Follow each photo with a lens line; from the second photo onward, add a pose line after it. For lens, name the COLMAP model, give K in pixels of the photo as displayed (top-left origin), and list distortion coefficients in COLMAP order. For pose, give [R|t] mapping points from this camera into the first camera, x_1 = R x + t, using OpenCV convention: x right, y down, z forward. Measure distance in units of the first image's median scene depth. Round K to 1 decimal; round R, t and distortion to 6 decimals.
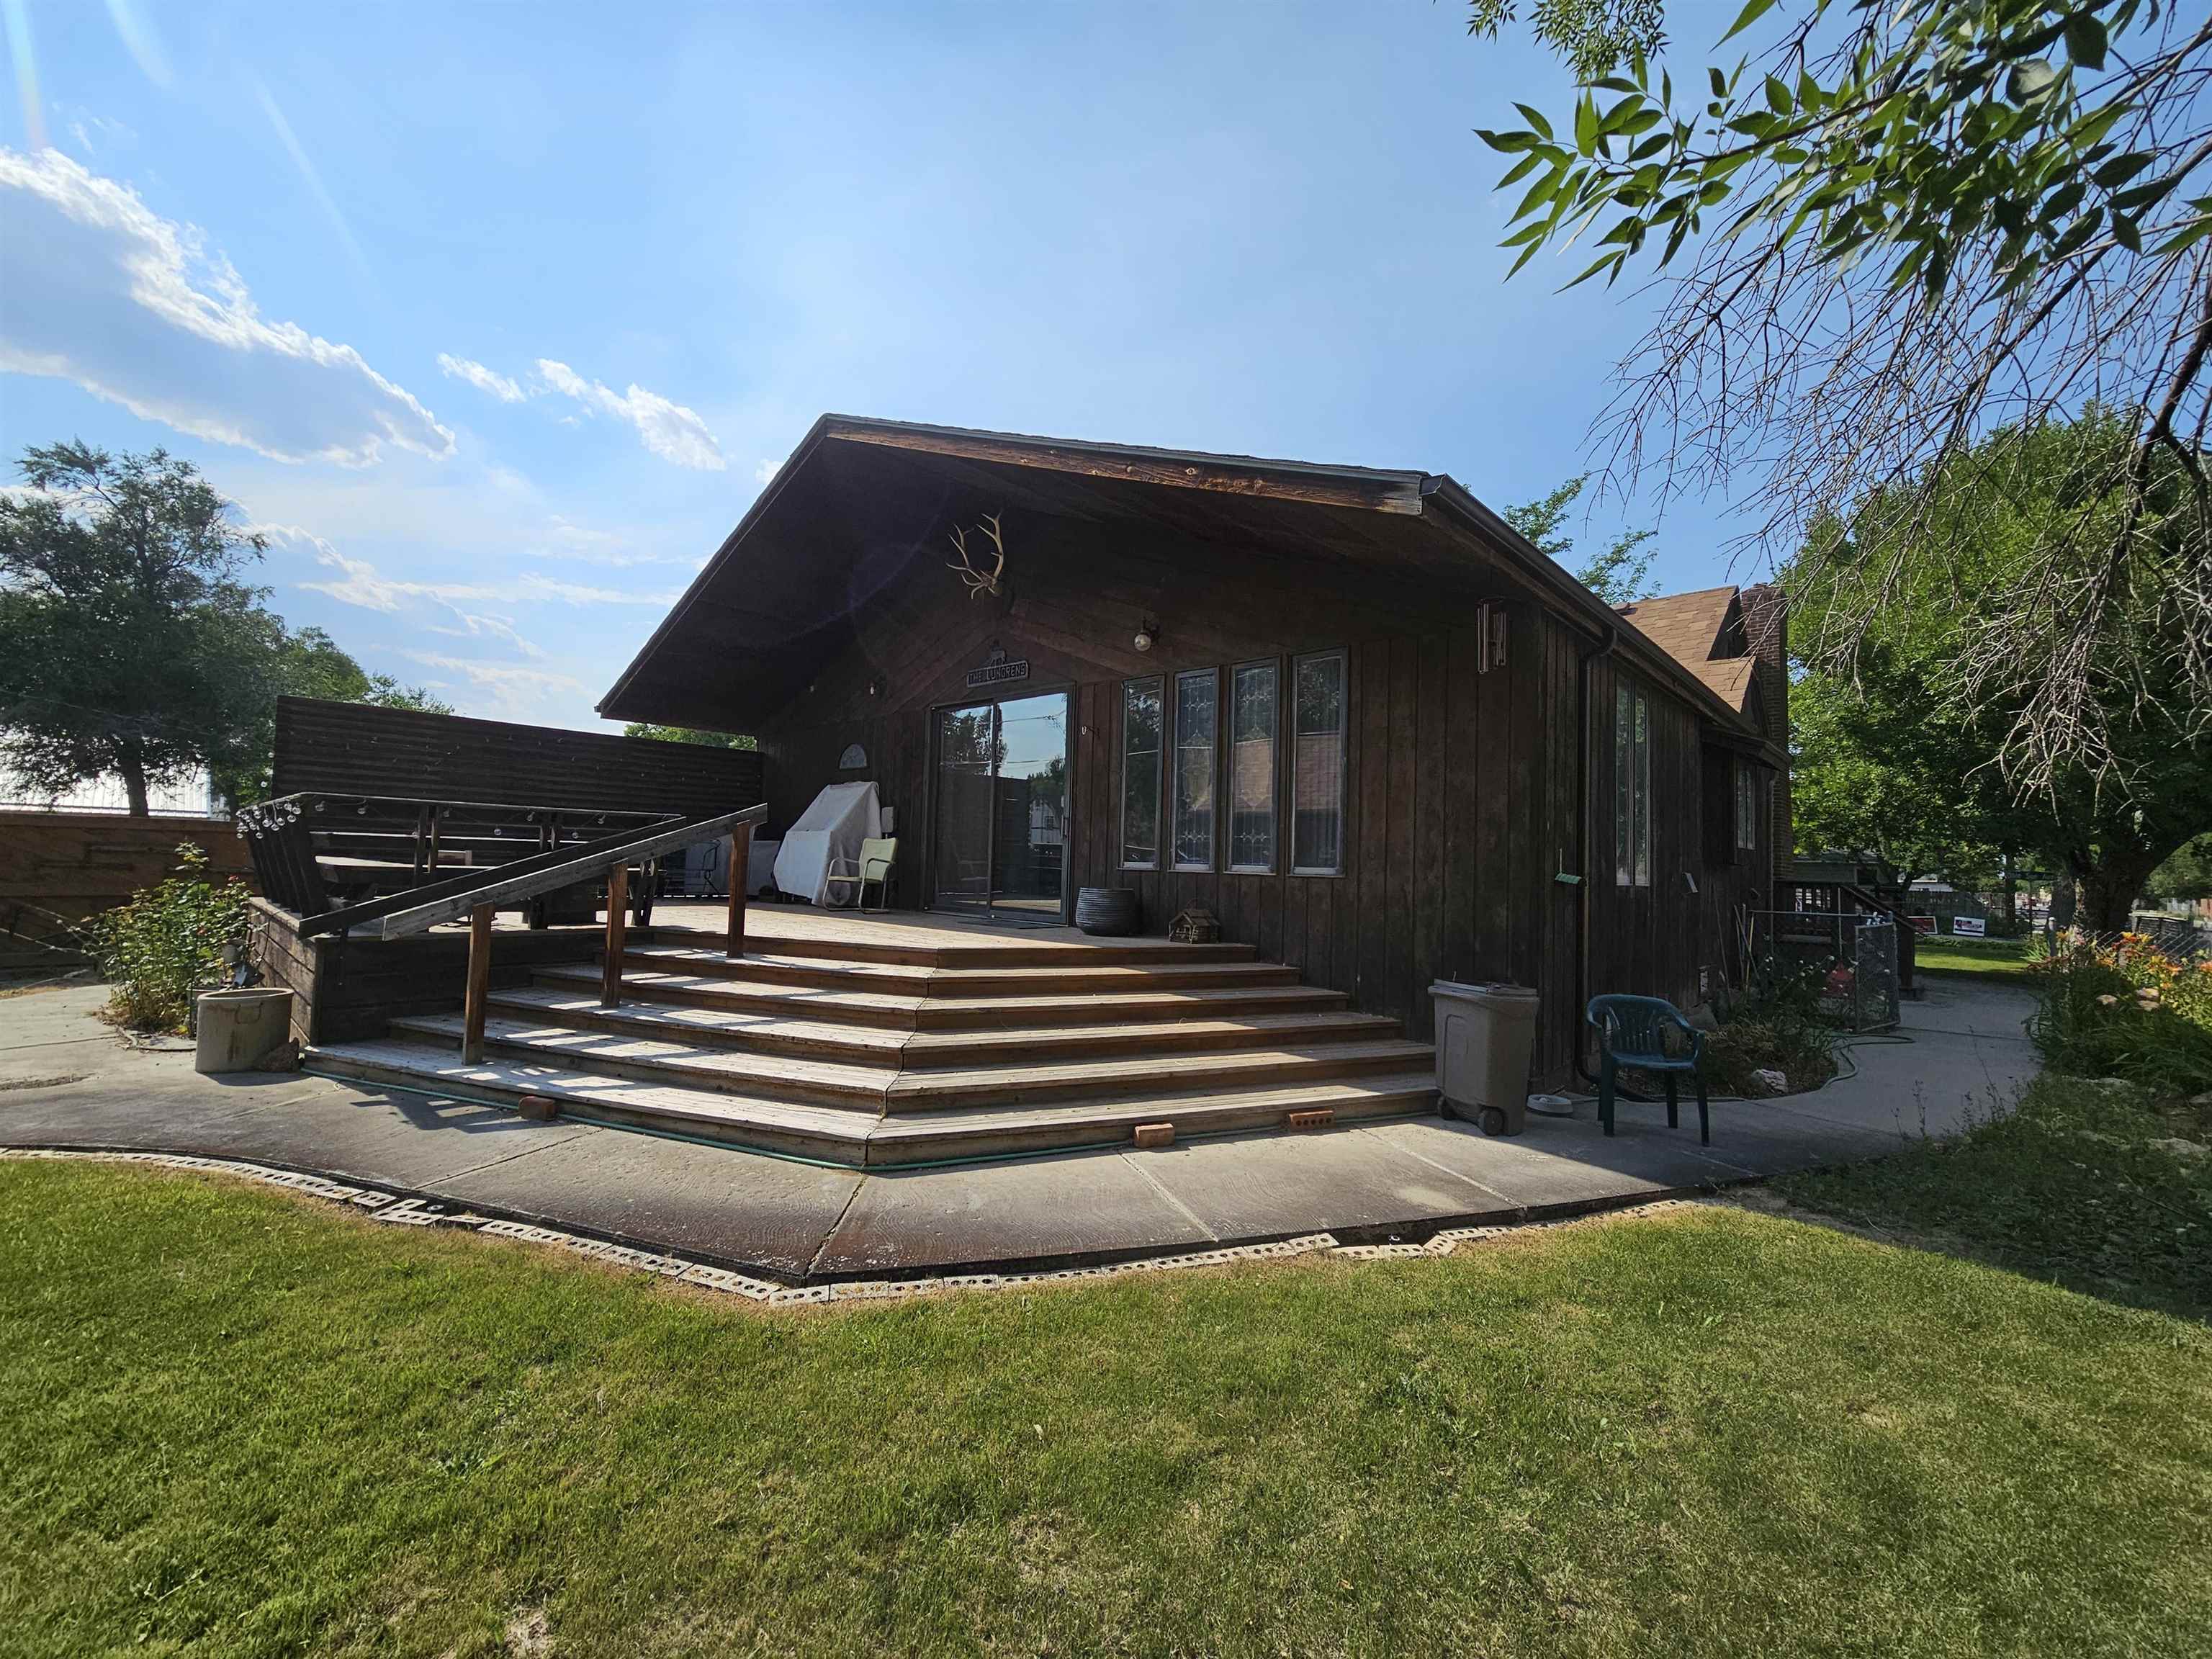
lens RADIAL K [[910.9, 0, 1097.5], [0, 910.9, 825.3], [0, 0, 1]] dist [-0.004083, 0.001660]
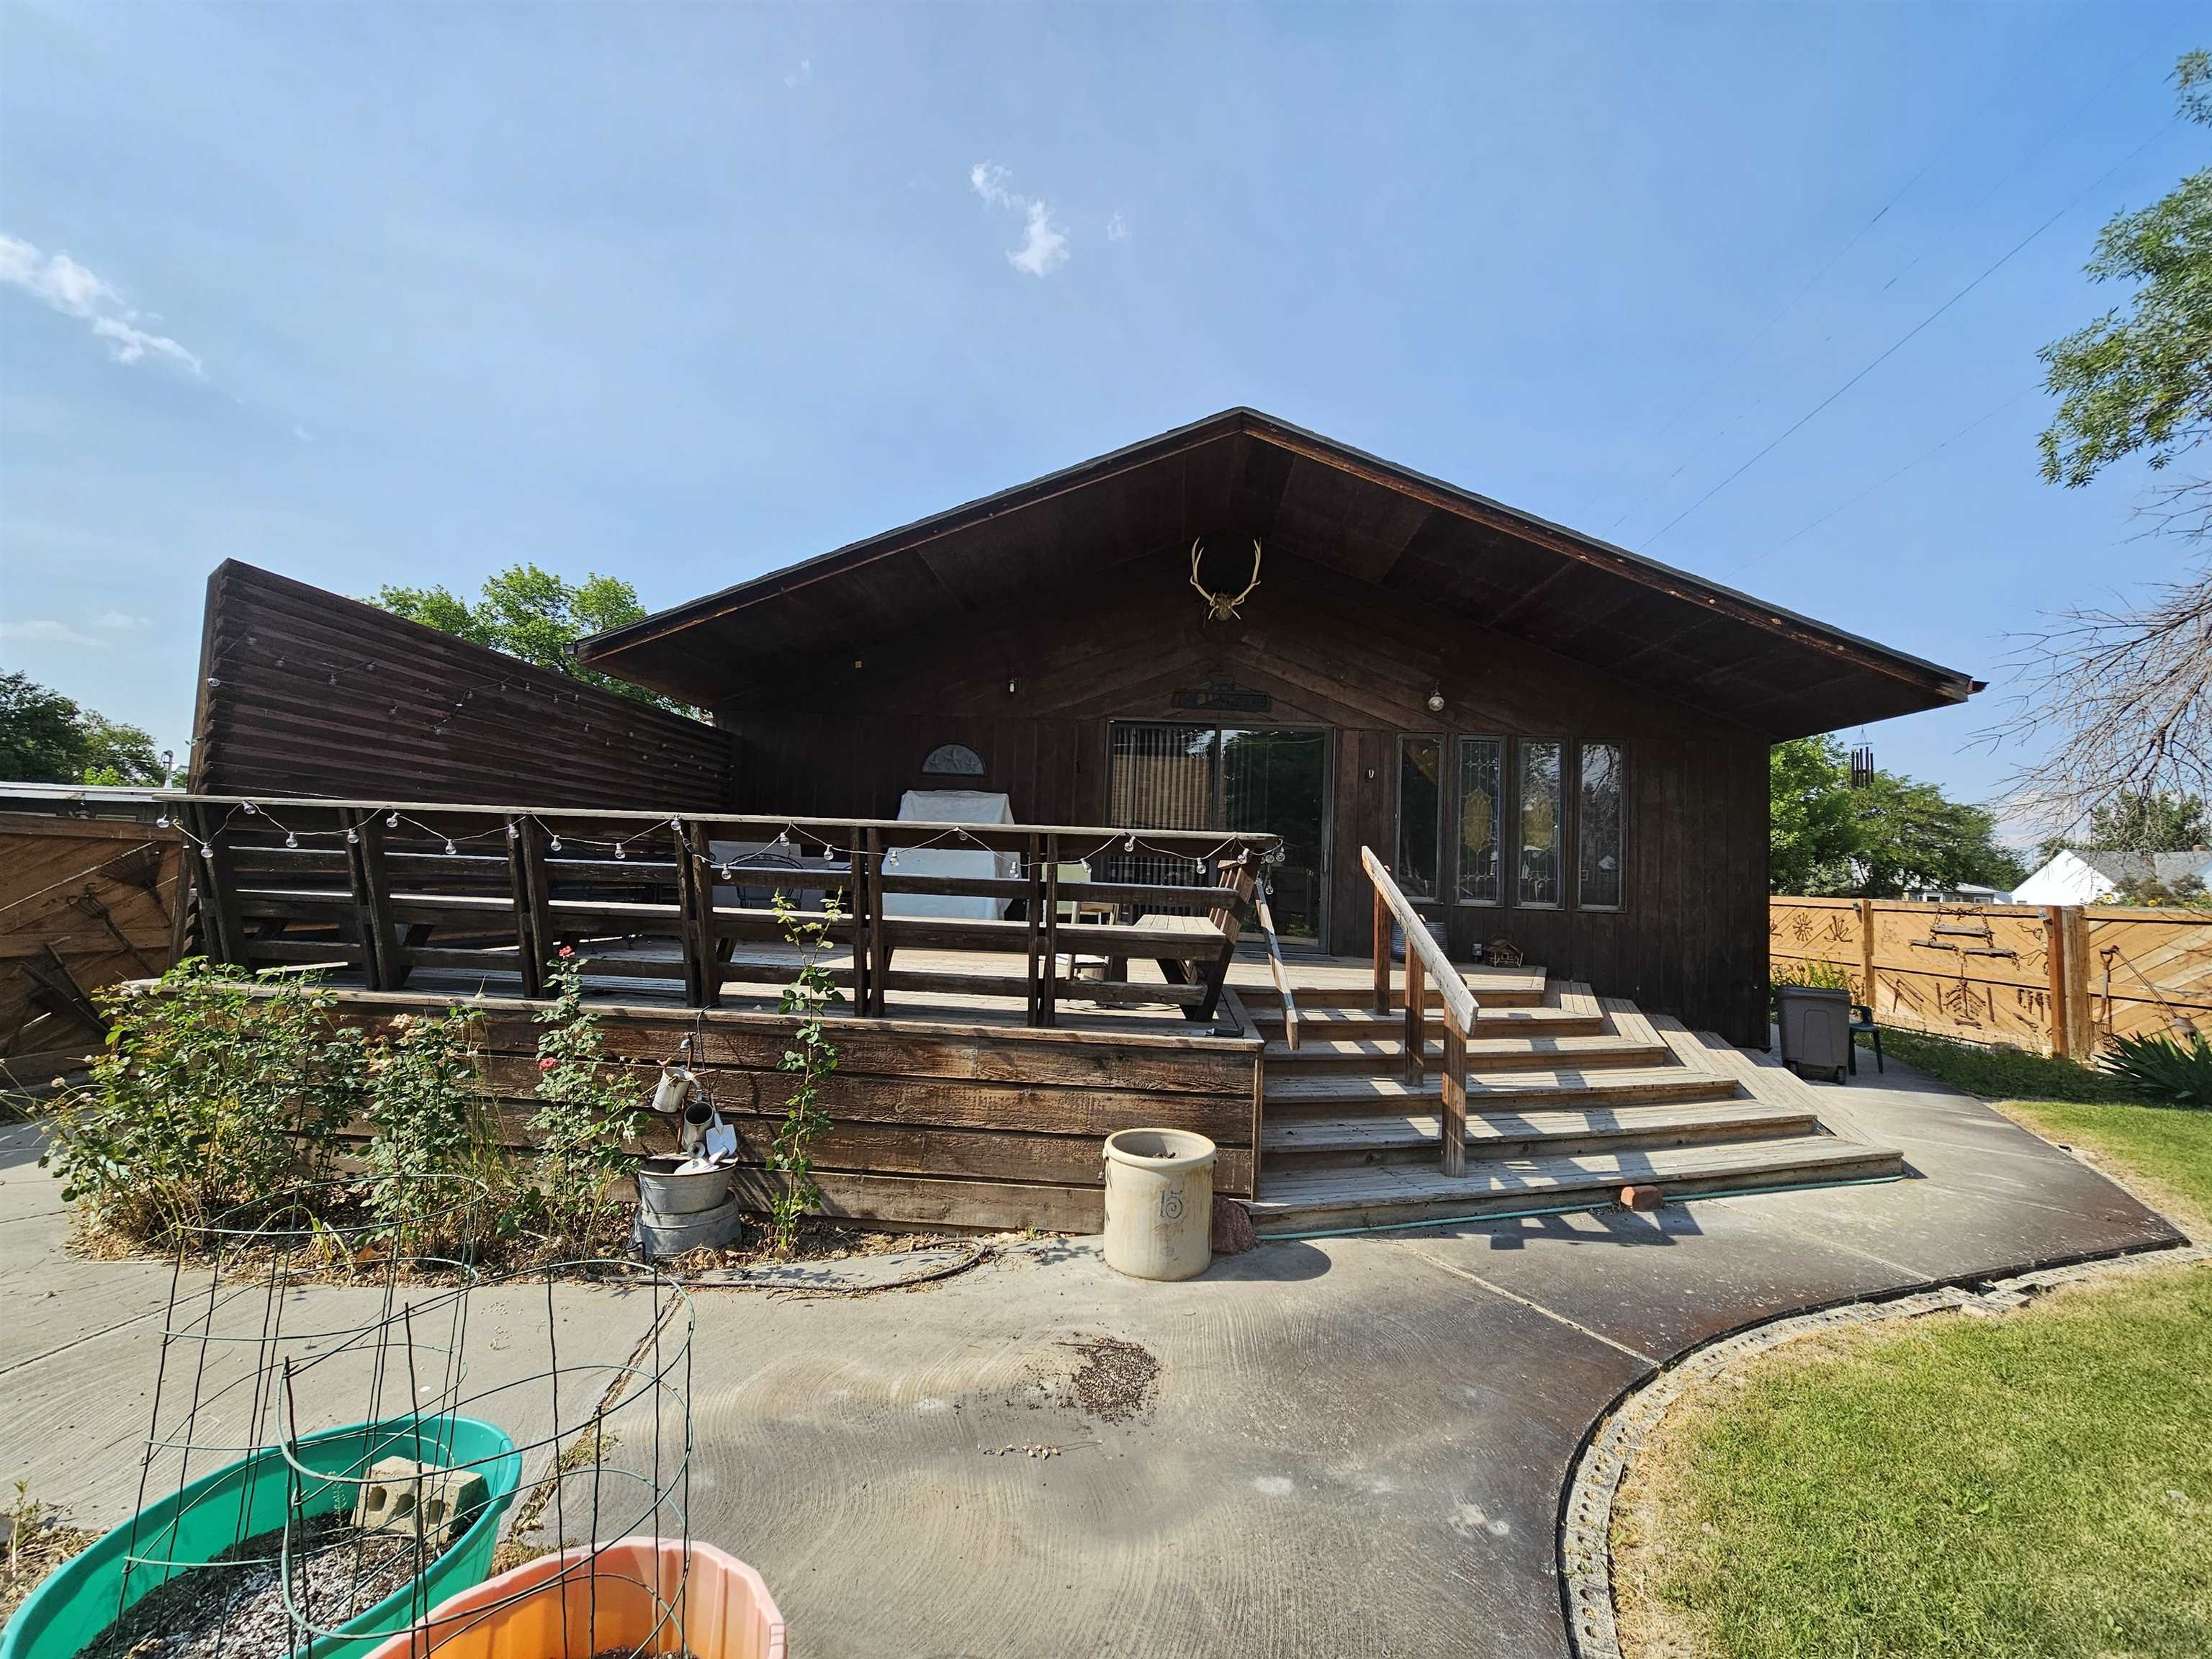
lens RADIAL K [[910.9, 0, 1109.4], [0, 910.9, 822.4], [0, 0, 1]] dist [-0.004083, 0.001660]
pose [[0.773720, 0.042156, 0.632124, -1.009948], [-0.045555, 0.998903, -0.010856, -0.022847], [-0.631888, -0.020397, 0.774792, 0.389939]]
